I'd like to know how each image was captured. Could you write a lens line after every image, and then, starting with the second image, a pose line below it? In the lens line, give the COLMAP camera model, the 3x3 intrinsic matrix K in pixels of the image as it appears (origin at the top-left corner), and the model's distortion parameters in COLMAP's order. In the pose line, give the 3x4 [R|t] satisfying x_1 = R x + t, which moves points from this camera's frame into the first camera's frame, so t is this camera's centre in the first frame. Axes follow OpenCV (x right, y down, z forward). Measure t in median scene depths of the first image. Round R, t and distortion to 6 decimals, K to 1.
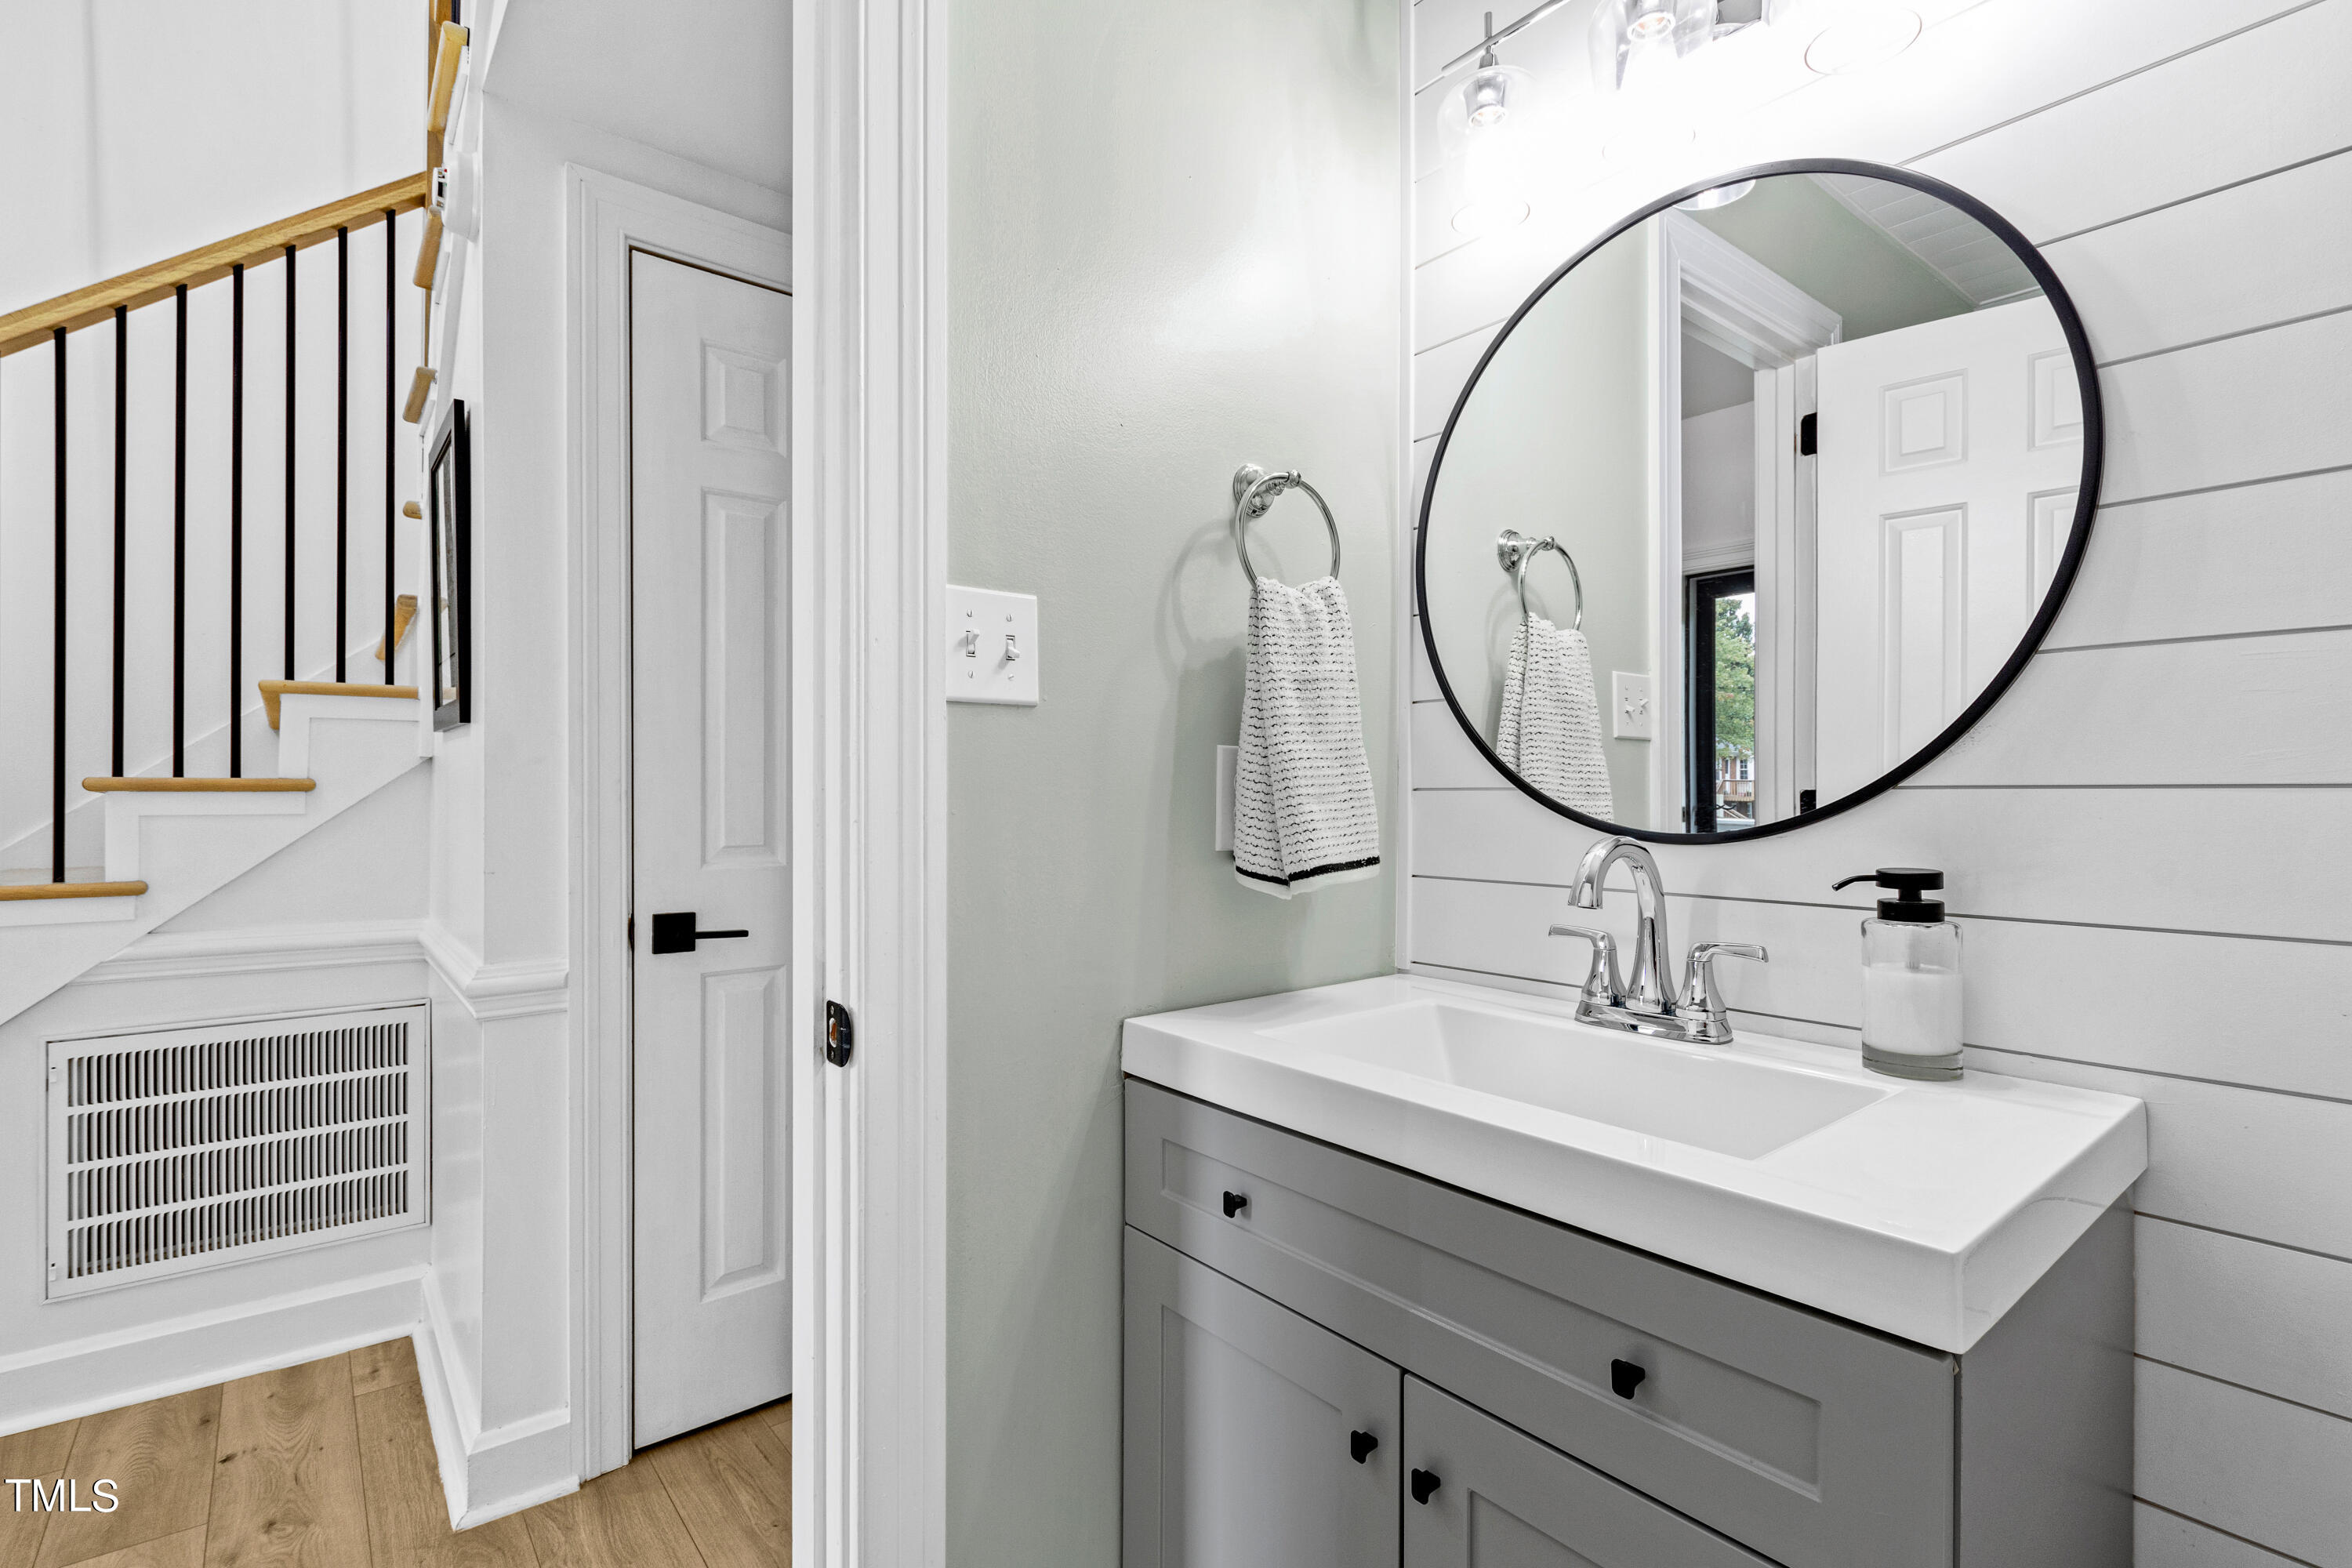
lens RADIAL K [[1080.9, 0, 1173.2], [0, 1080.9, 791.8], [0, 0, 1]] dist [0.000625, 0.000095]
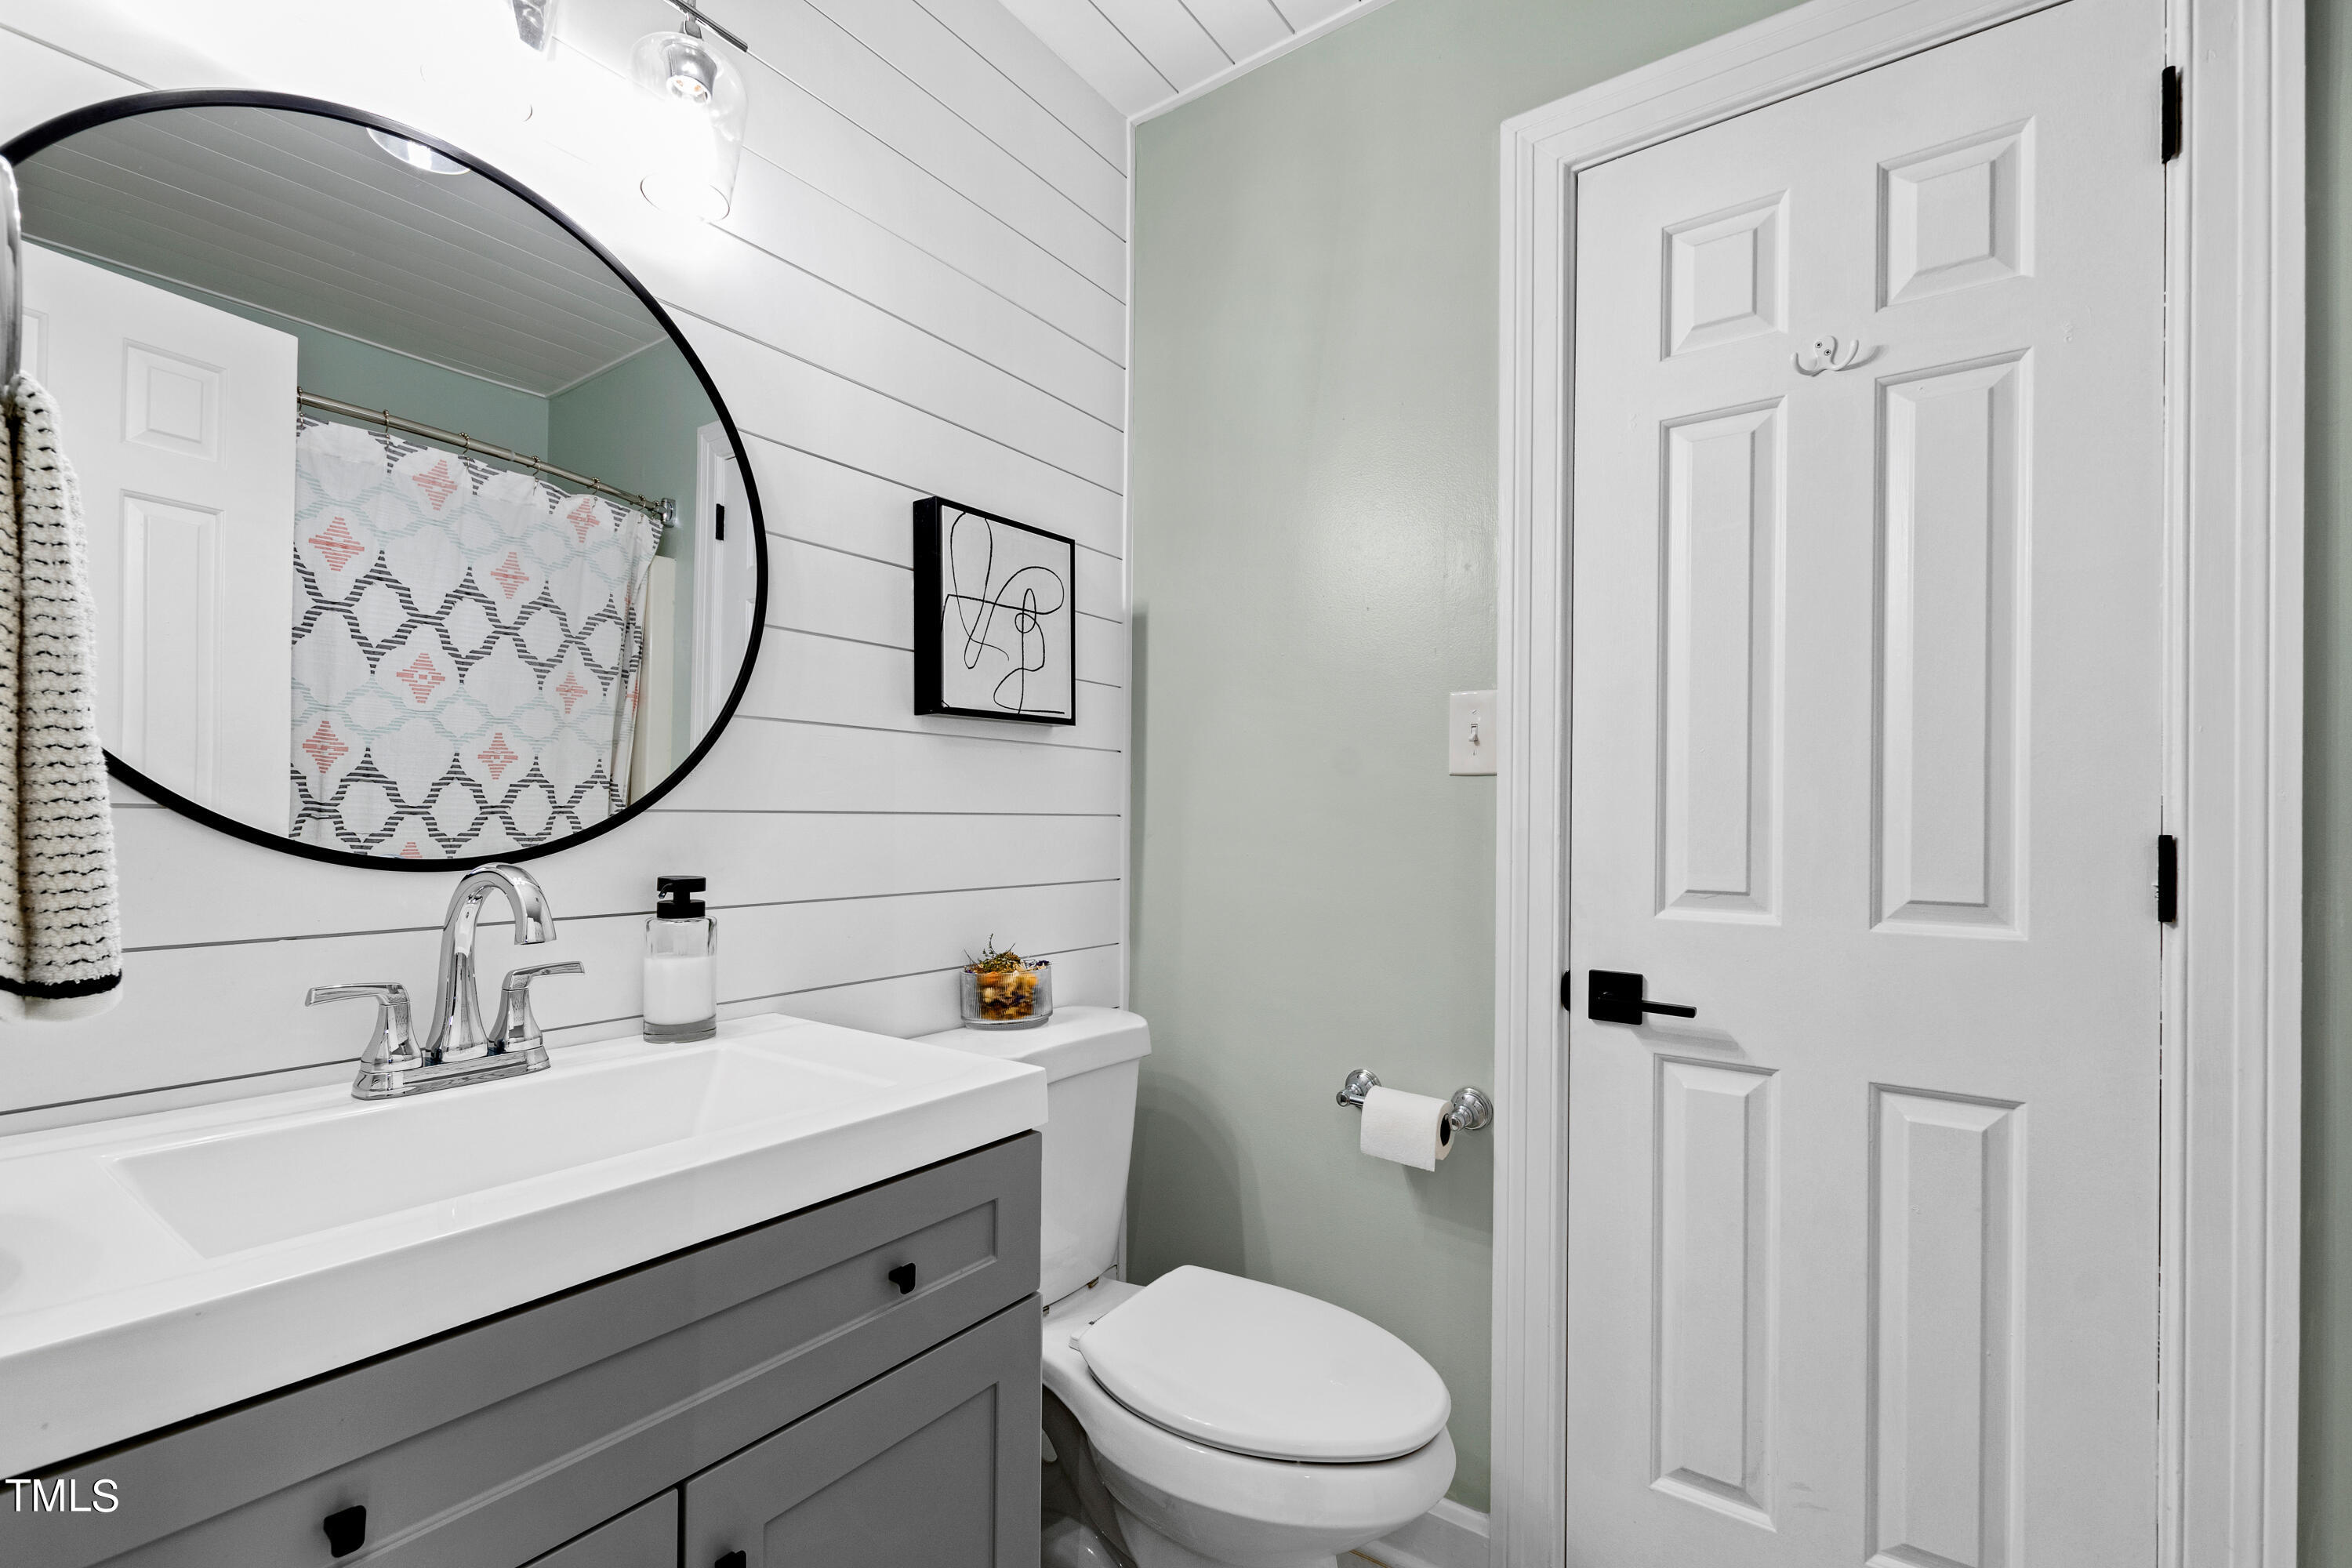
lens RADIAL K [[1025.6, 0, 1165.0], [0, 1025.6, 813.9], [0, 0, 1]] dist [0.000127, -0.000292]
pose [[-0.264986, -0.000337, 0.964252, -0.611112], [-0.007485, 0.999971, -0.001707, -0.002437], [-0.964223, -0.007670, -0.264981, 0.761505]]
